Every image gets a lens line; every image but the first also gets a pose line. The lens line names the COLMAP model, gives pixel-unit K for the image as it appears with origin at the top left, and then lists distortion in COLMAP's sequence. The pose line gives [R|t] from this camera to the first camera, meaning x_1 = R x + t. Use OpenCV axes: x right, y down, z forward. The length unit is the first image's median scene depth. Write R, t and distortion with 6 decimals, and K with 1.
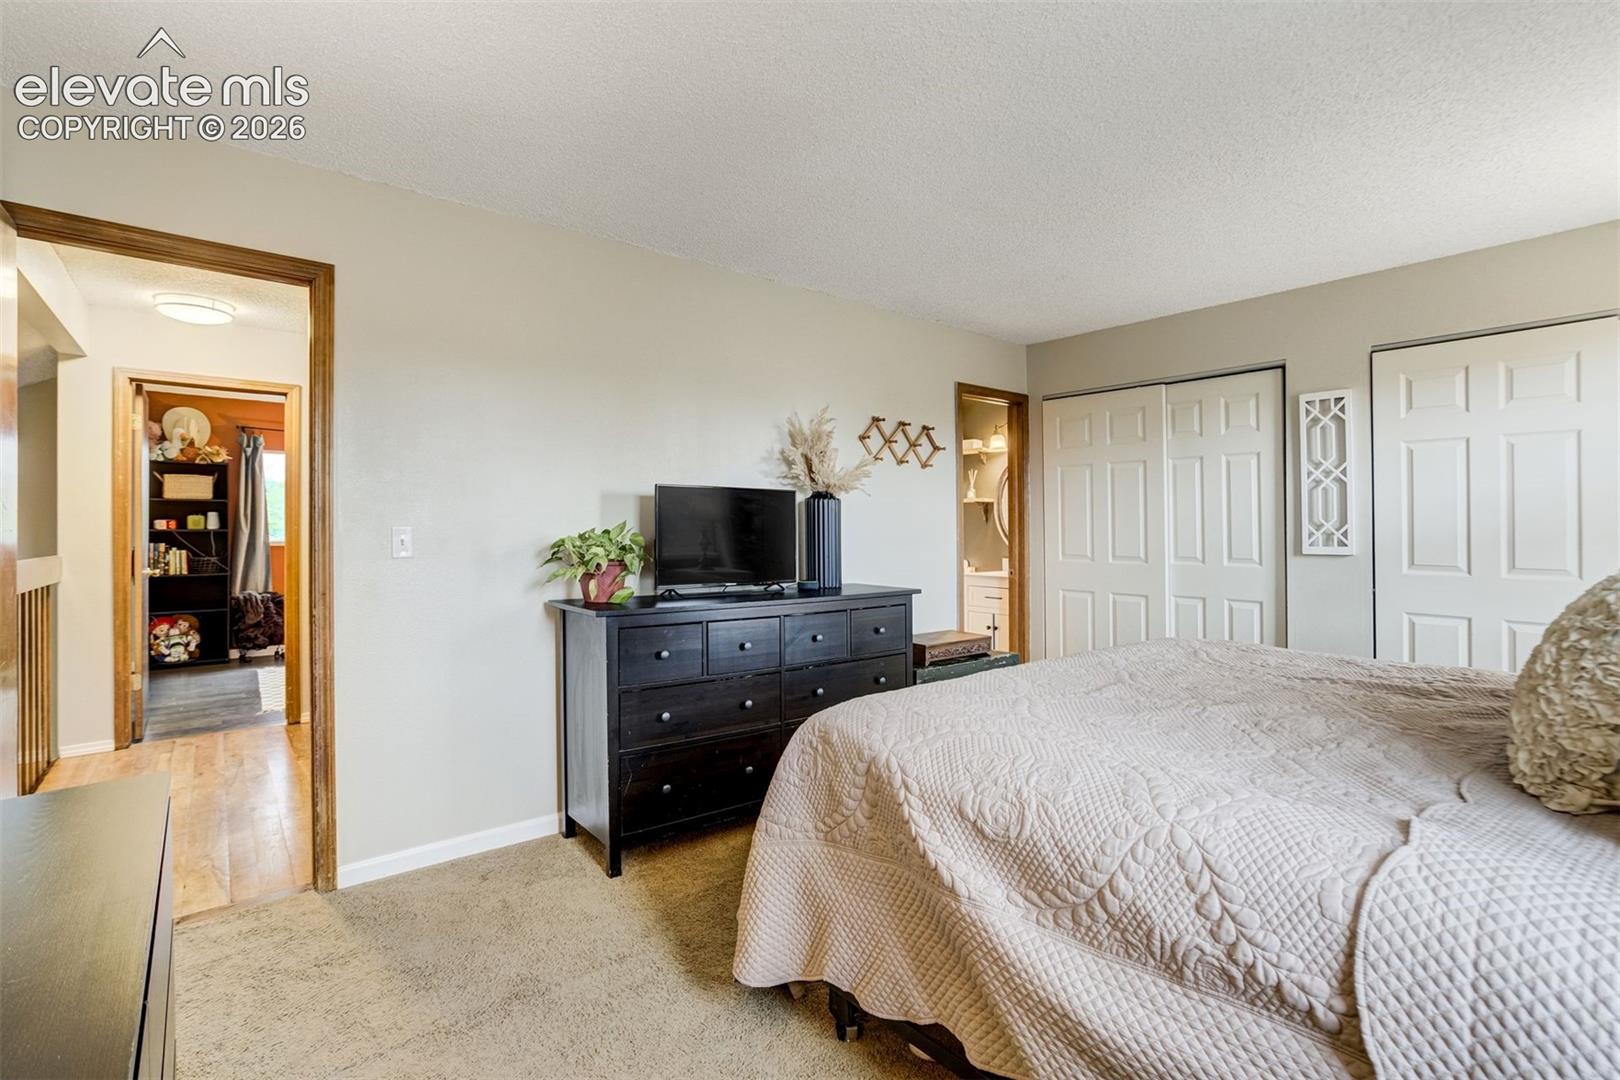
lens RADIAL K [[741.1, 0, 822.1], [0, 741.1, 532.6], [0, 0, 1]] dist [-0.035209, 0.012932]
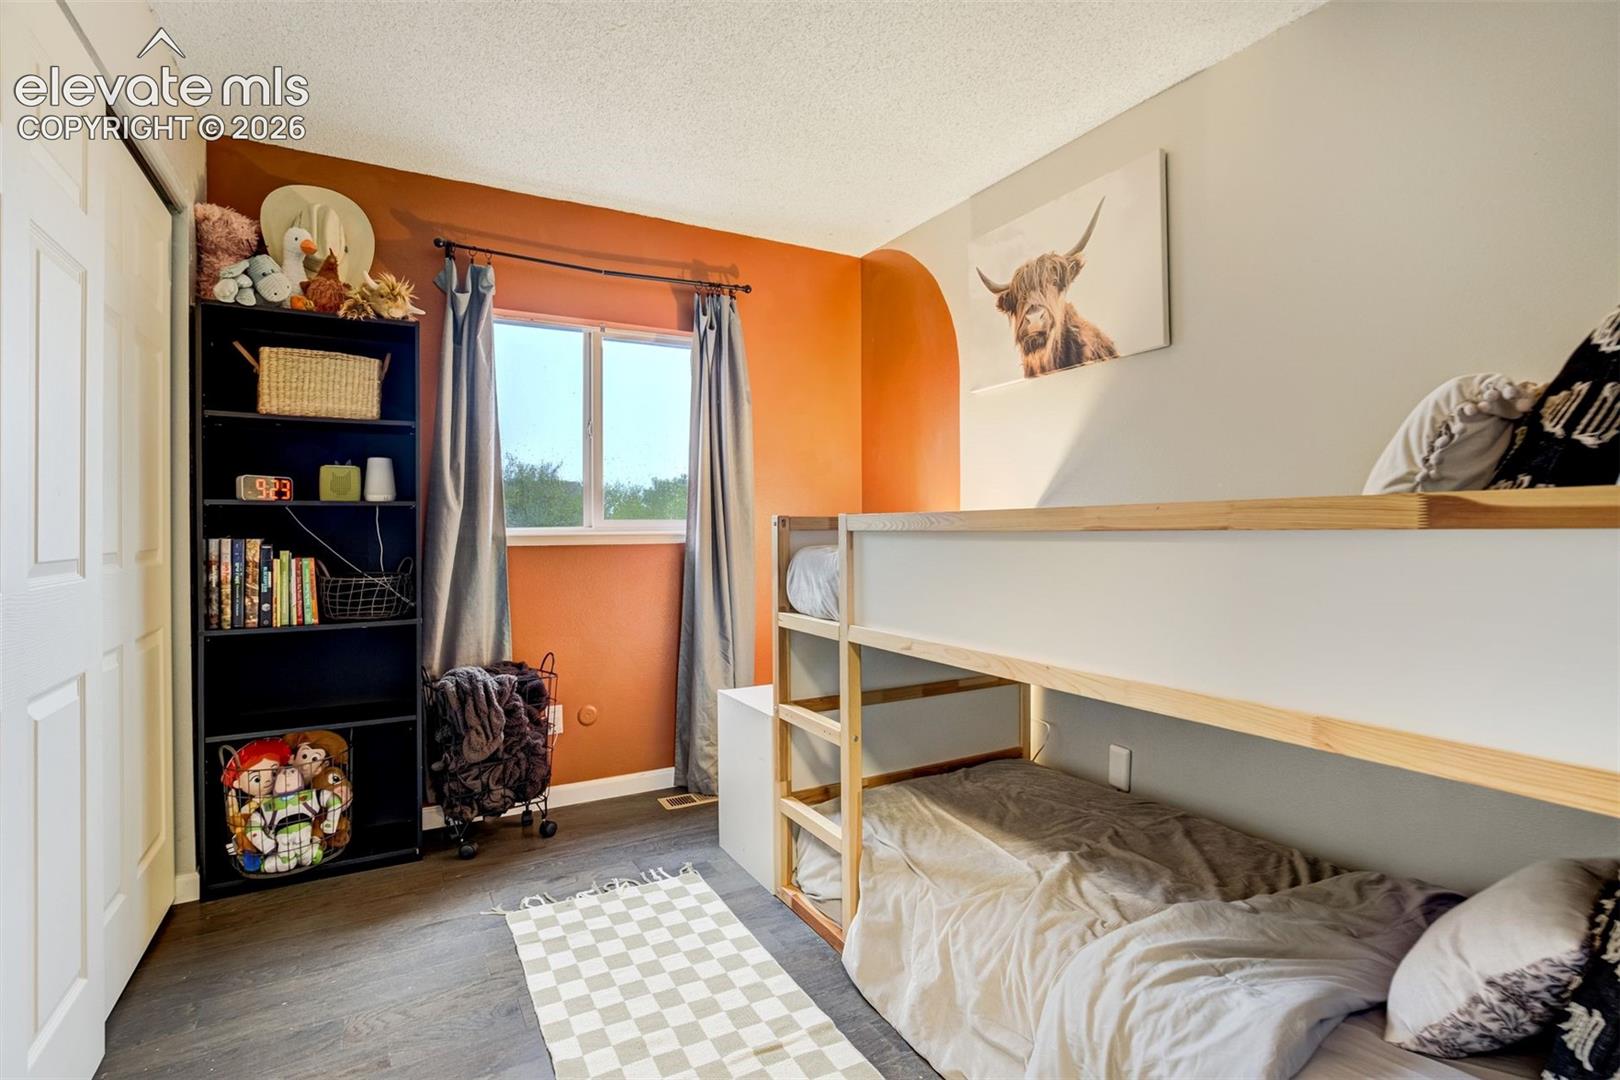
lens RADIAL K [[741.1, 0, 807.2], [0, 741.1, 531.3], [0, 0, 1]] dist [-0.035209, 0.012932]
pose [[0.984861, -0.001732, -0.173338, -0.563007], [0.002406, 0.999990, 0.003679, 0.010039], [0.173330, -0.004040, 0.984856, 0.675170]]
